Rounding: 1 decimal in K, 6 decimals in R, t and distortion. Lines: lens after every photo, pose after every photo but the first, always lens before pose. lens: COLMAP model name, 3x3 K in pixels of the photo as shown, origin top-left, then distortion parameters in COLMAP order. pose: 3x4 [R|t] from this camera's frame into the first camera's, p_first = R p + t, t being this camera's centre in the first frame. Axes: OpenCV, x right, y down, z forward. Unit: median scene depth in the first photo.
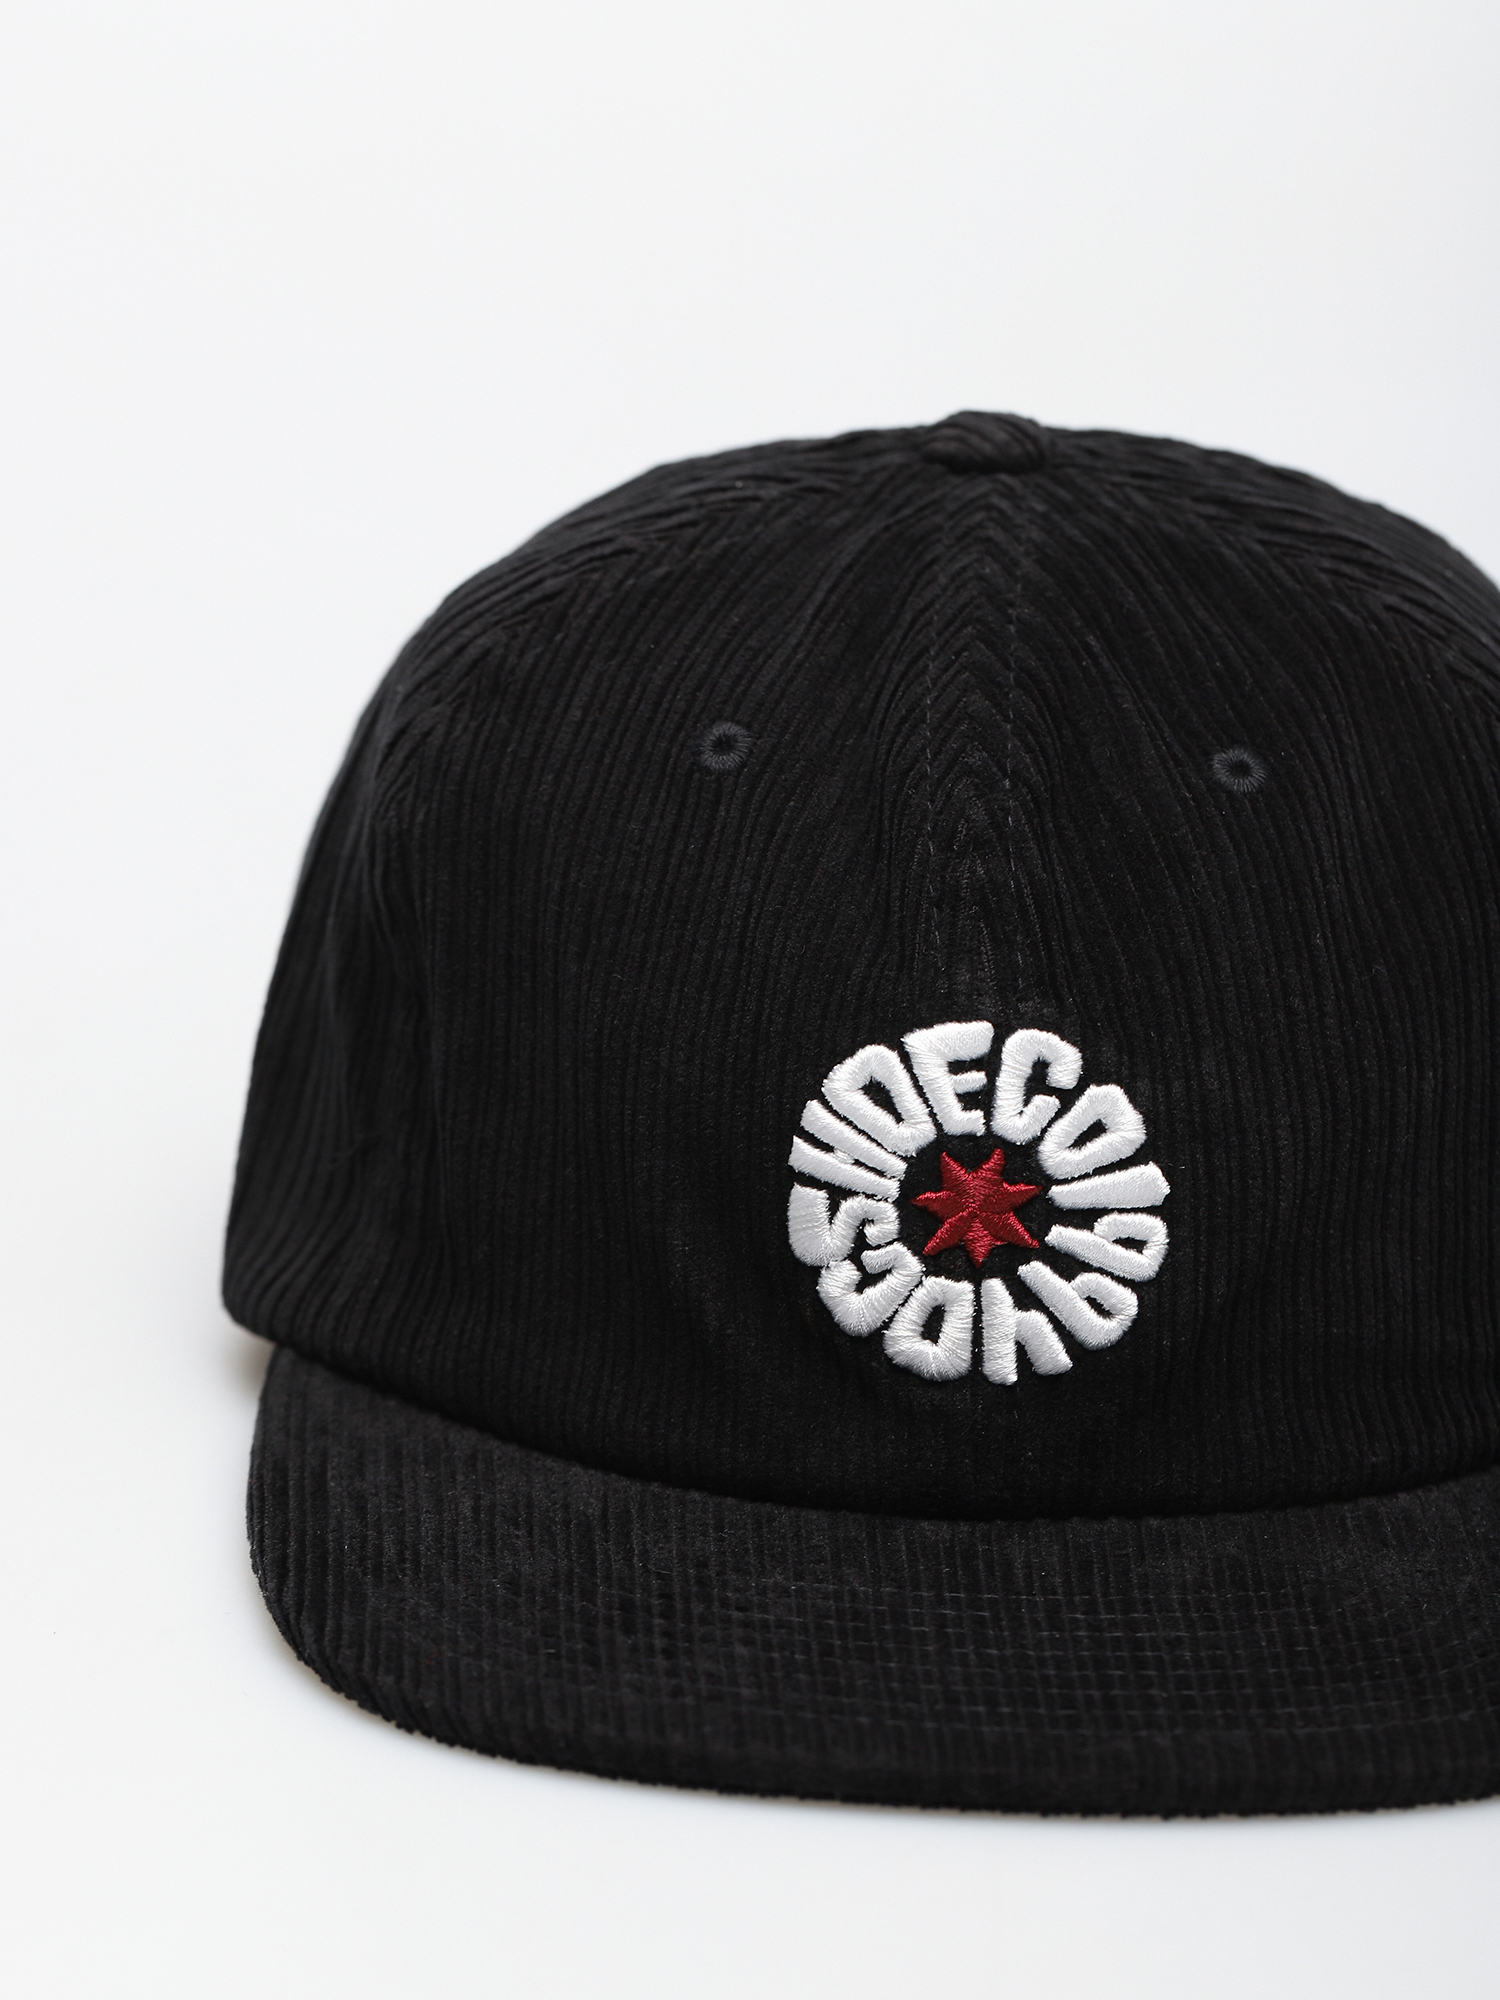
lens RADIAL K [[6218.0, 0, 750.3], [0, 6218.0, 1000.5], [0, 0, 1]] dist [0.022688, 0.000000]
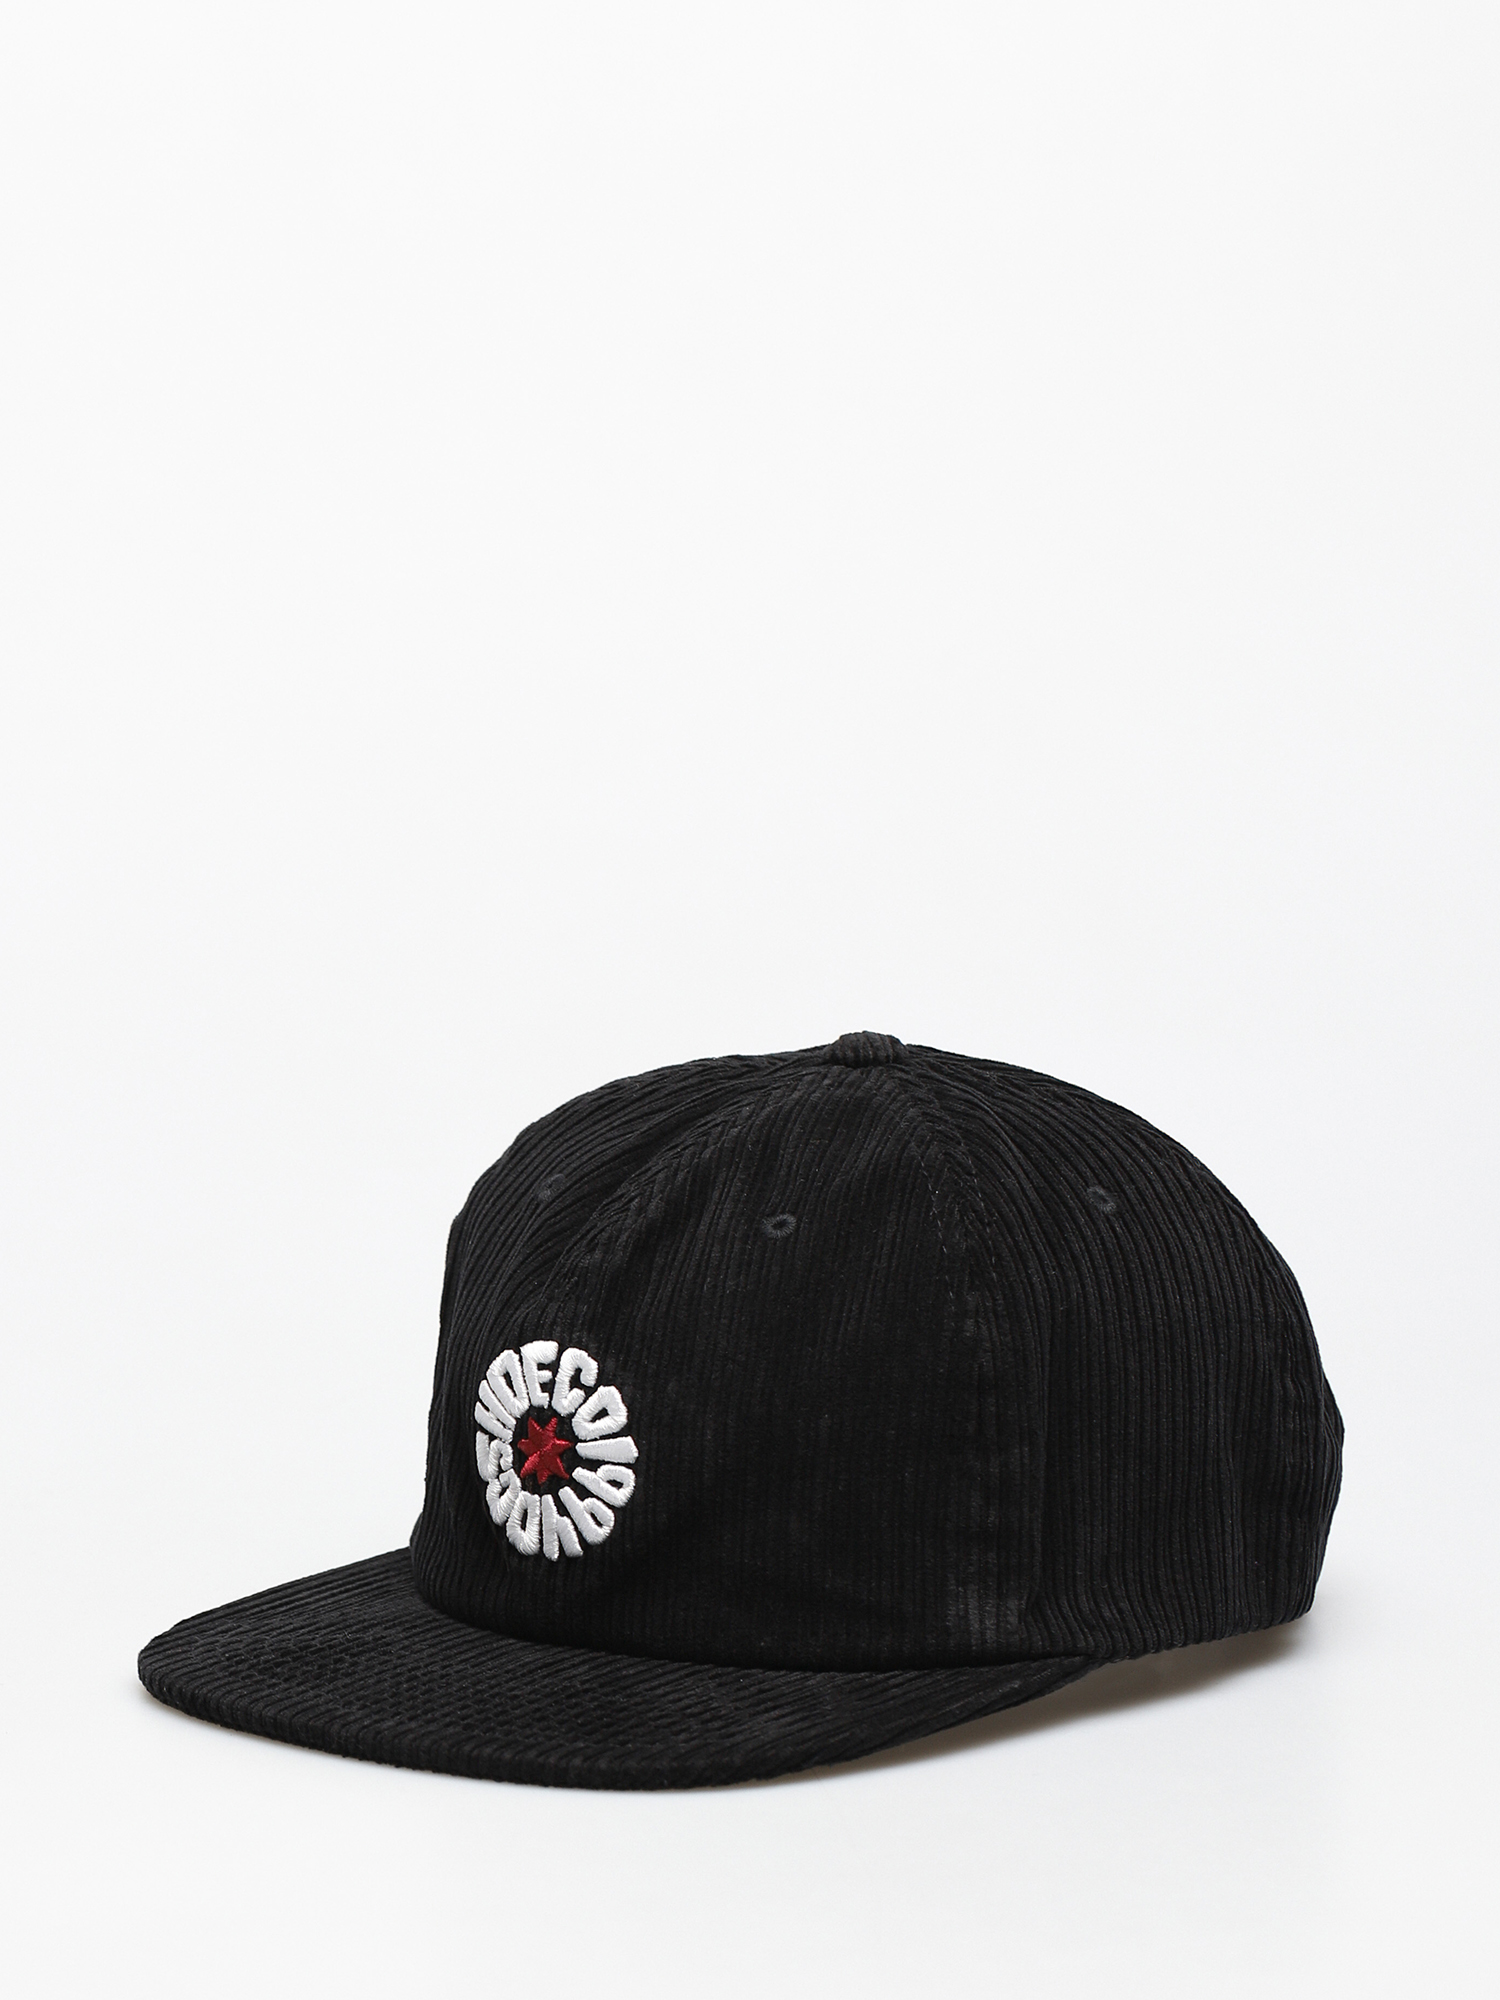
lens RADIAL K [[6218.0, 0, 749.1], [0, 6218.0, 999.7], [0, 0, 1]] dist [0.022688, 0.000000]
pose [[0.774500, 0.056029, -0.630088, 1.141680], [-0.165580, 0.979297, -0.116449, 0.100808], [0.610519, 0.194519, 0.767743, -0.293855]]
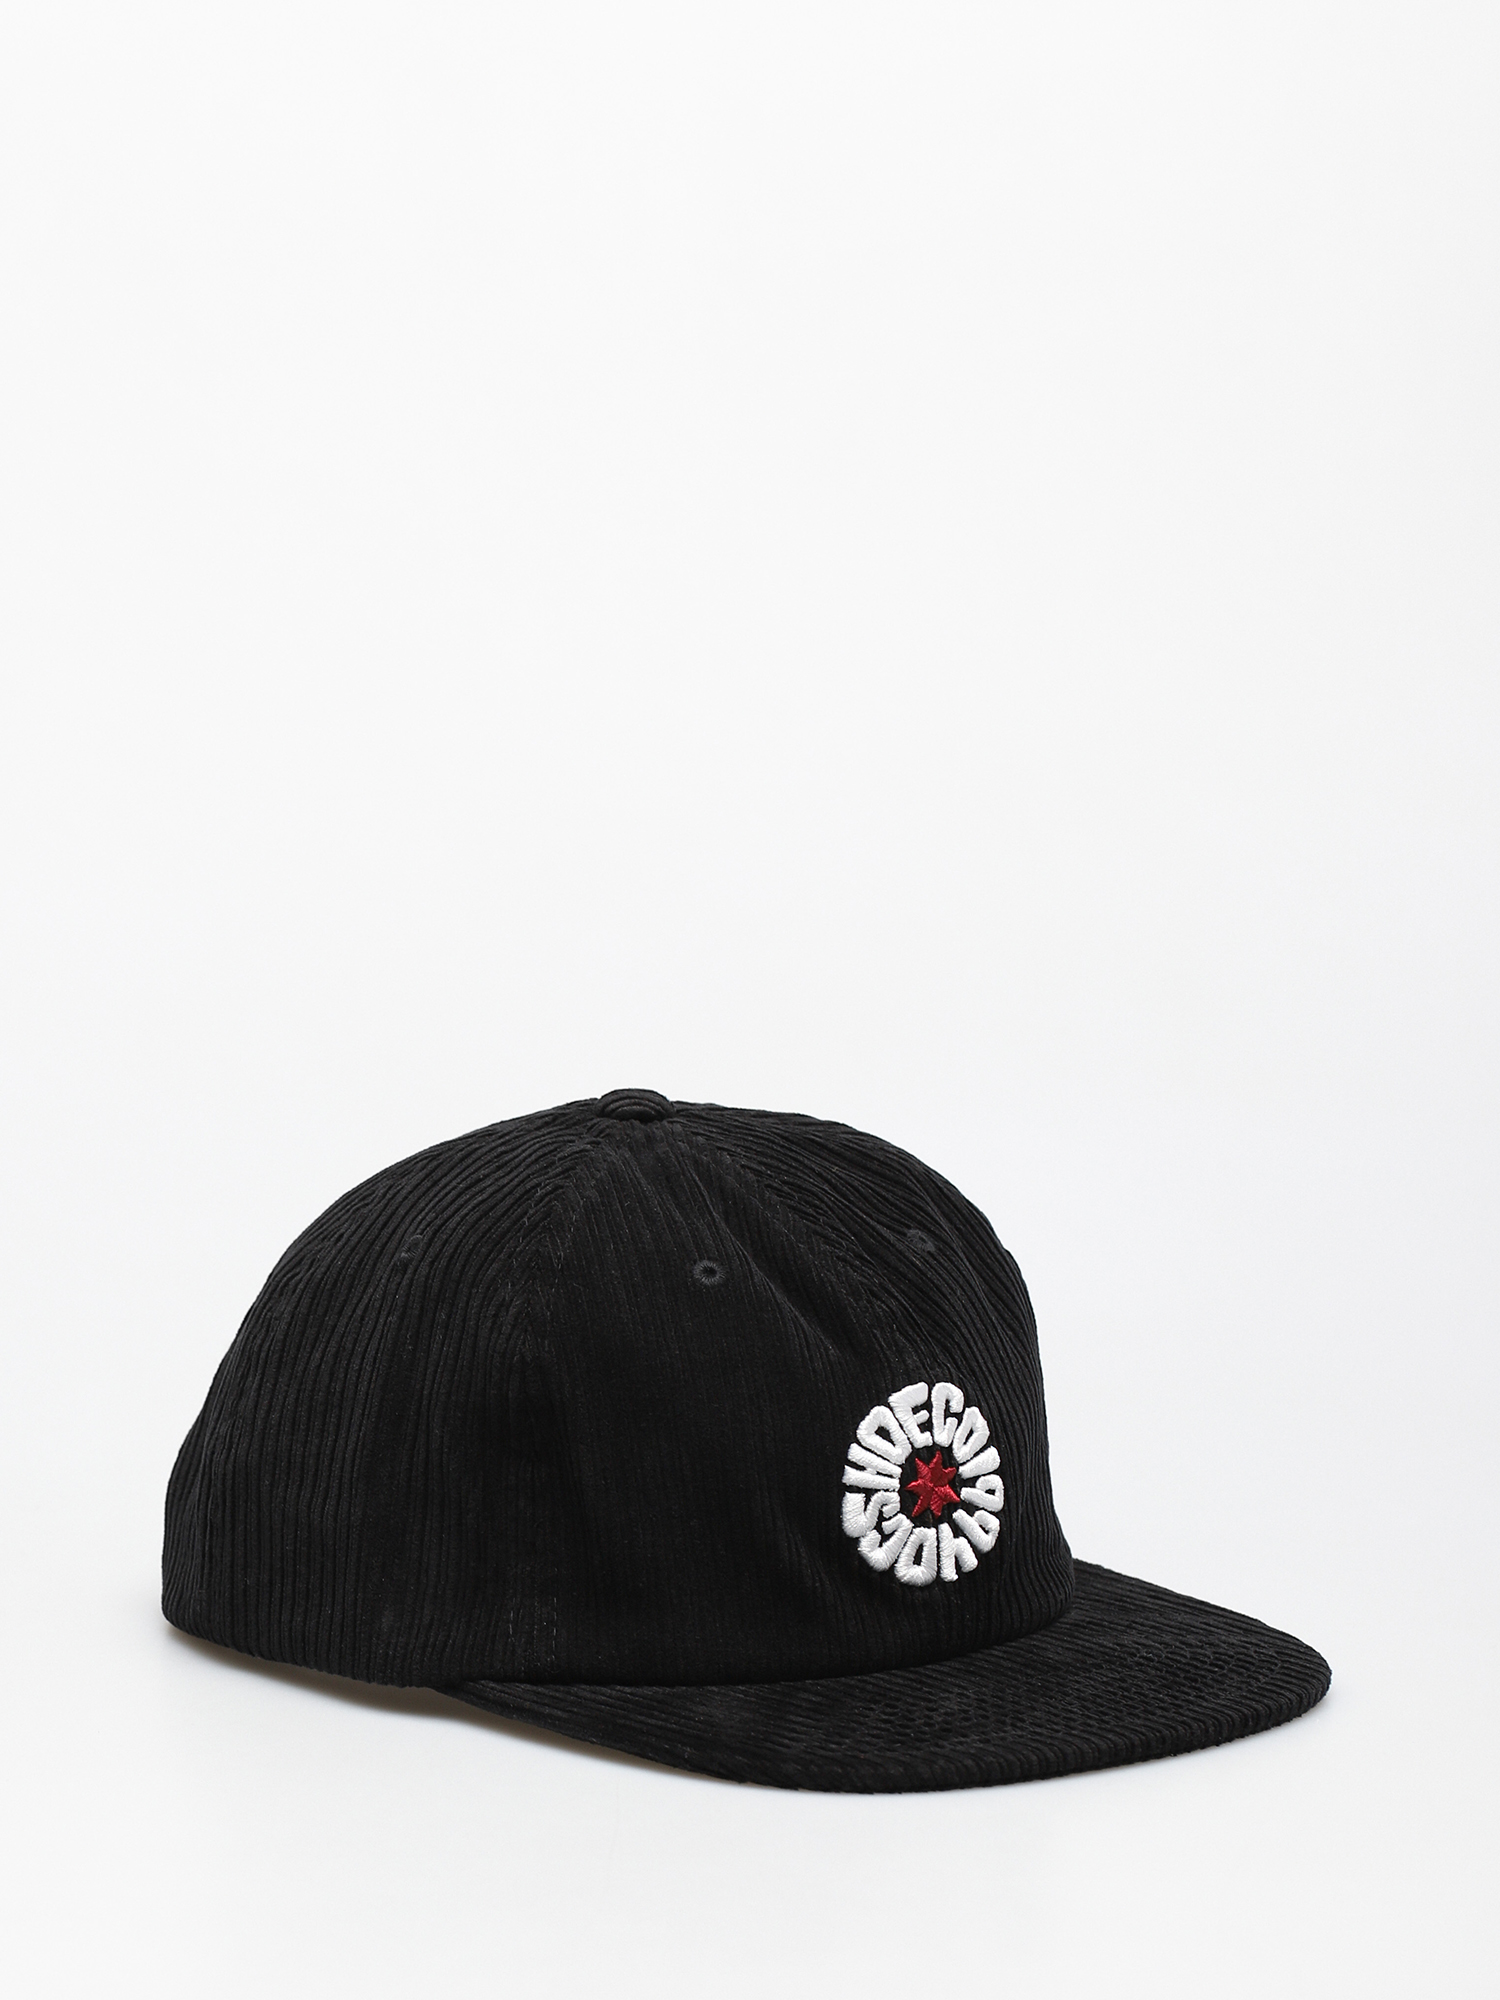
lens RADIAL K [[6218.0, 0, 748.9], [0, 6218.0, 1000.1], [0, 0, 1]] dist [0.022688, 0.000000]
pose [[0.734321, -0.119329, 0.668232, -1.202146], [0.211466, 0.975654, -0.058153, -0.010922], [-0.645023, 0.184011, 0.741677, -0.343100]]
